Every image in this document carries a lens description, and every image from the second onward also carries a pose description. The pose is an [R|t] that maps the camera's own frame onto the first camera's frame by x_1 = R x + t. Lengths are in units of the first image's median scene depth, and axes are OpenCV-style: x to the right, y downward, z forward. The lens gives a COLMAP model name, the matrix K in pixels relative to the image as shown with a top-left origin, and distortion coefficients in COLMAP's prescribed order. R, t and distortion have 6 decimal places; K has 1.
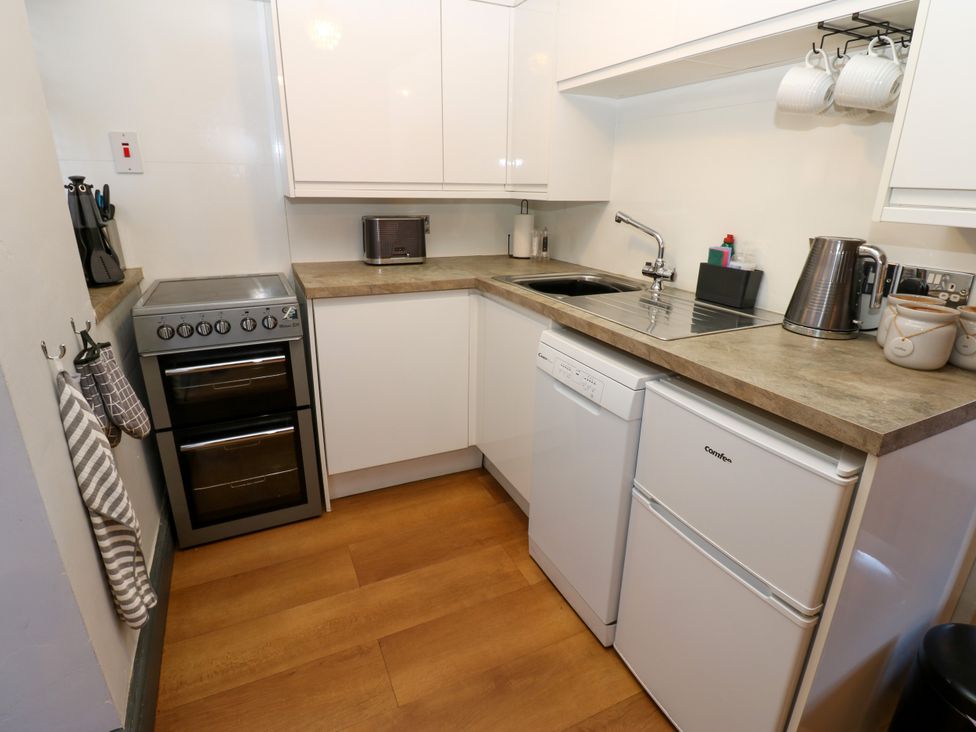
lens RADIAL K [[509.2, 0, 493.6], [0, 509.2, 354.3], [0, 0, 1]] dist [0.001506, -0.013722]
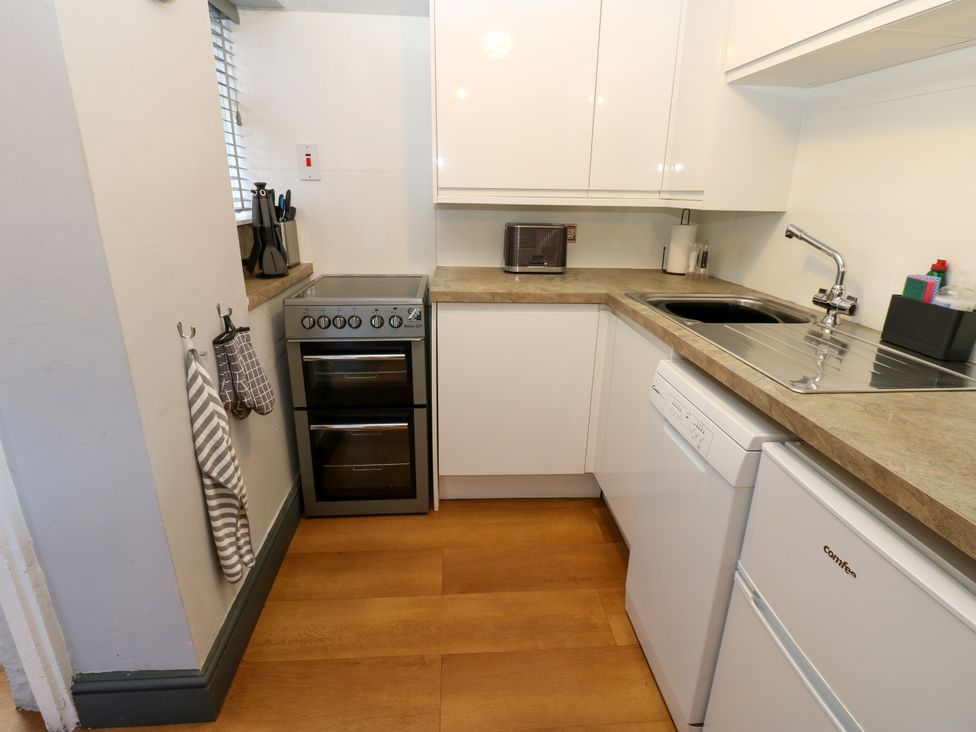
lens RADIAL K [[509.2, 0, 493.6], [0, 509.2, 354.3], [0, 0, 1]] dist [0.001506, -0.013722]
pose [[0.932609, 0.111616, -0.343195, 0.120596], [-0.116493, 0.993171, 0.006443, -0.026684], [0.341570, 0.033971, 0.939242, 0.088044]]
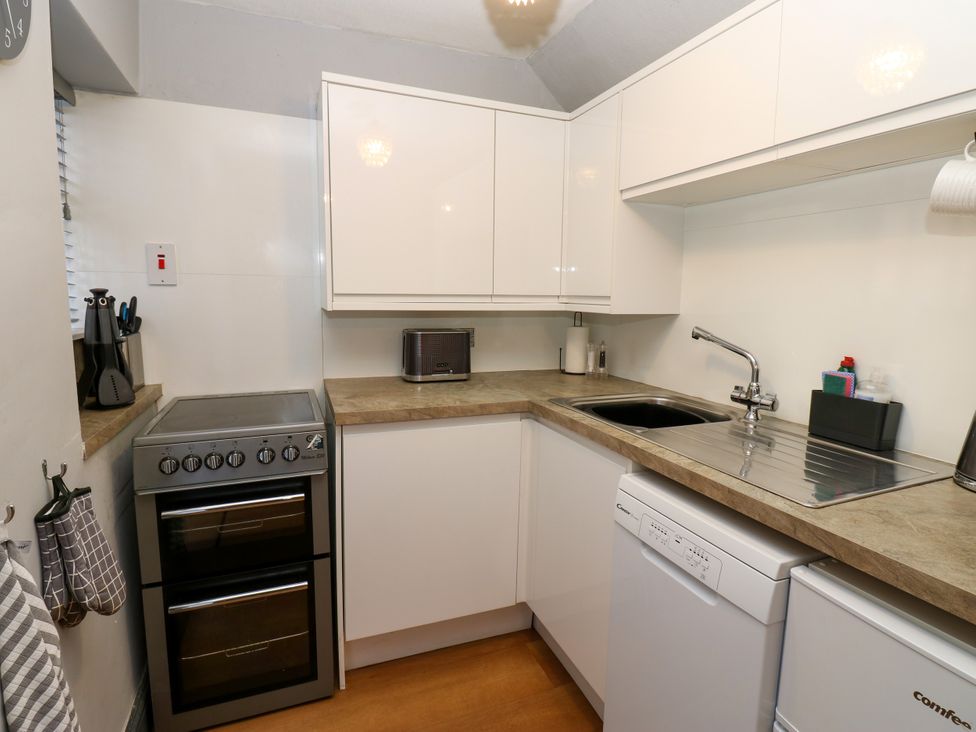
lens RADIAL K [[508.6, 0, 490.6], [0, 508.6, 353.9], [0, 0, 1]] dist [0.001882, -0.013668]
pose [[0.997797, 0.006971, -0.065980, -0.053264], [-0.019952, 0.979961, -0.198187, -0.065537], [0.063276, 0.199066, 0.977941, 0.162339]]
